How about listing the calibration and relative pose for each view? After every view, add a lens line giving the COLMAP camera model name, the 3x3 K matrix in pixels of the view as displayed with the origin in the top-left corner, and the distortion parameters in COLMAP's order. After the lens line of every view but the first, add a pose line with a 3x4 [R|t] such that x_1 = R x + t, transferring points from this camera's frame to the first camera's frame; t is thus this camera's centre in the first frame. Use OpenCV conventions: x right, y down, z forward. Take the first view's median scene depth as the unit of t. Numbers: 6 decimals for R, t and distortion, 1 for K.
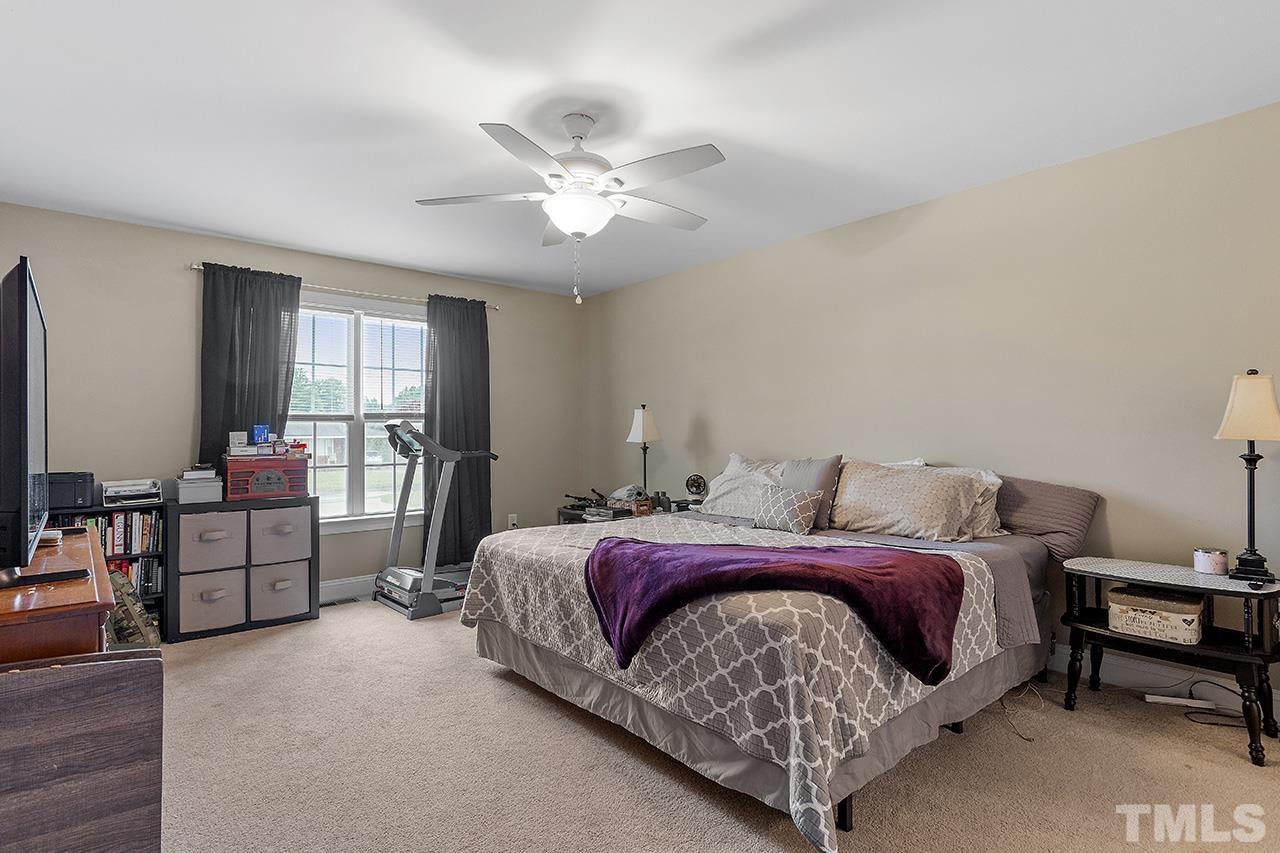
lens RADIAL K [[615.4, 0, 642.9], [0, 615.4, 433.4], [0, 0, 1]] dist [0.004425, 0.001337]
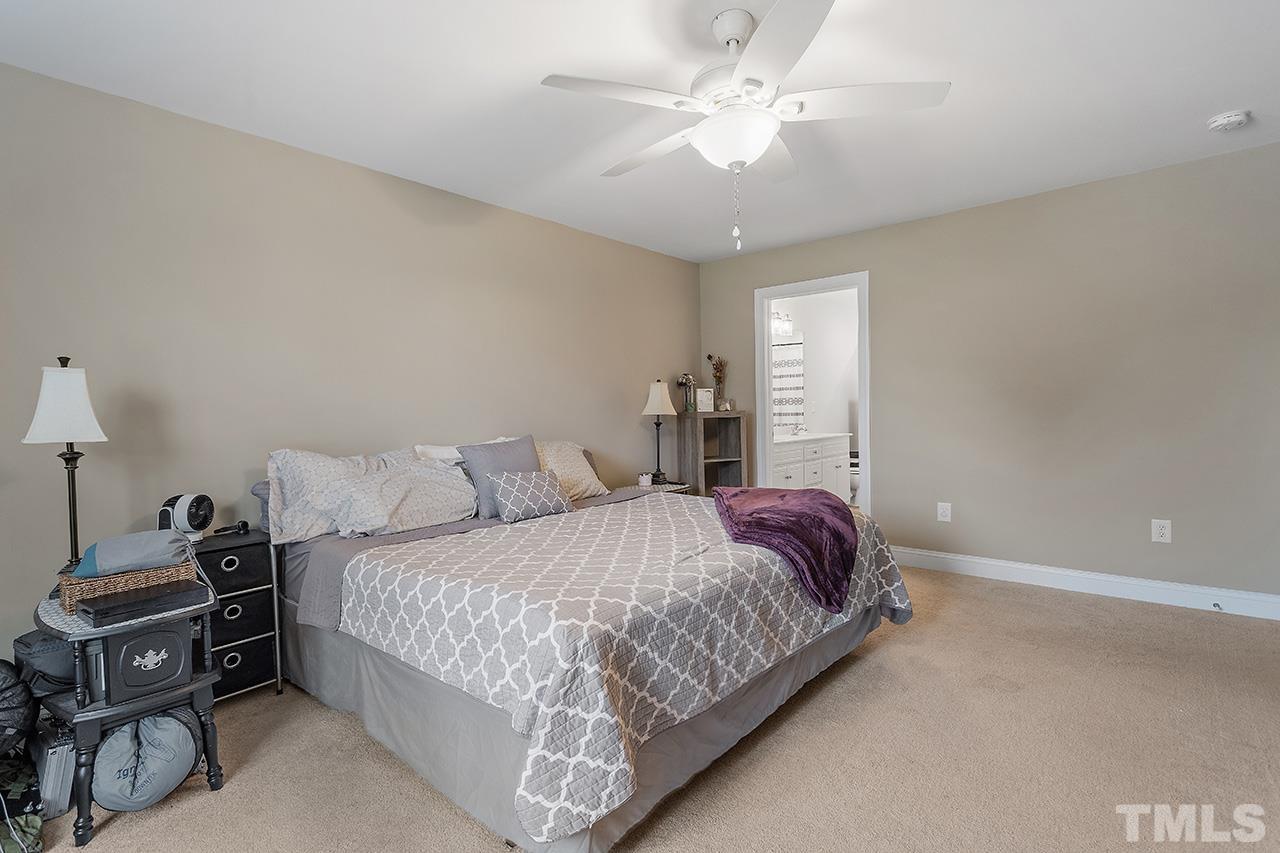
lens RADIAL K [[615.4, 0, 631.9], [0, 615.4, 416.6], [0, 0, 1]] dist [0.004425, 0.001337]
pose [[-0.128074, -0.004054, 0.991756, -0.618394], [0.019853, 0.999781, 0.006651, 0.000821], [-0.991566, 0.020541, -0.127965, 0.837275]]
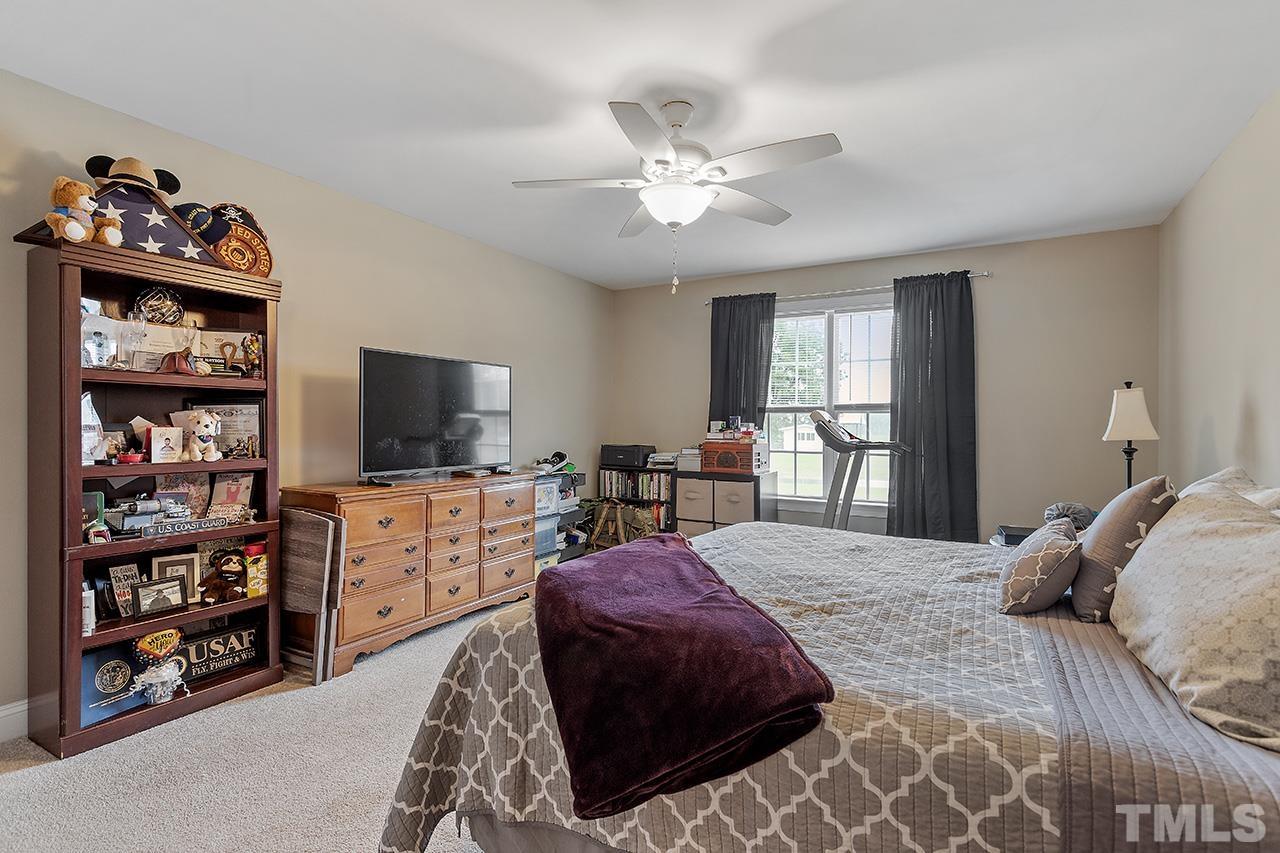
lens RADIAL K [[615.4, 0, 650.6], [0, 615.4, 424.9], [0, 0, 1]] dist [0.004425, 0.001337]
pose [[0.348631, 0.010632, -0.937200, 0.543662], [-0.009170, 0.999926, 0.007933, -0.003933], [0.937215, 0.005828, 0.348703, 0.400452]]
